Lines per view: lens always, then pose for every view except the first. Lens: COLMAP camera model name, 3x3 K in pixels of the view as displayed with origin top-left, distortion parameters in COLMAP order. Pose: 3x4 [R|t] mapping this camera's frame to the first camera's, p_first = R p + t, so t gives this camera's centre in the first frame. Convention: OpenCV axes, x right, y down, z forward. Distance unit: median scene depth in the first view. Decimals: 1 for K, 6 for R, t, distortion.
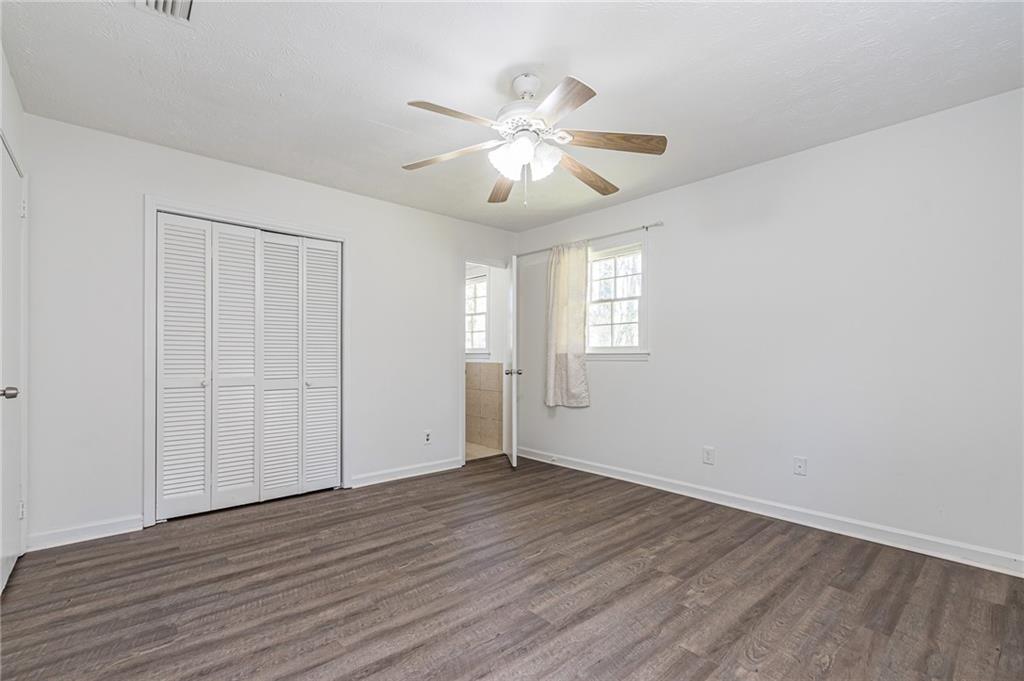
lens RADIAL K [[451.7, 0, 499.4], [0, 451.7, 355.1], [0, 0, 1]] dist [0.002281, -0.003119]
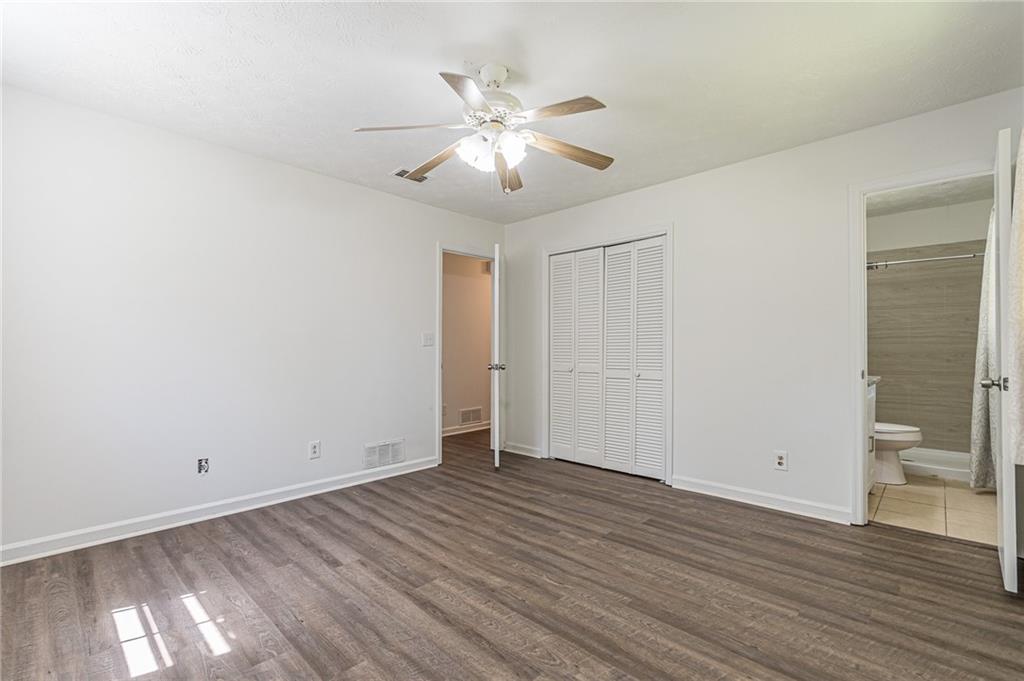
lens RADIAL K [[451.7, 0, 484.2], [0, 451.7, 351.5], [0, 0, 1]] dist [0.002281, -0.003119]
pose [[0.061177, 0.001831, -0.998125, 0.865360], [0.005222, 0.999984, 0.002154, 0.003084], [0.998113, -0.005344, 0.061167, 0.768178]]
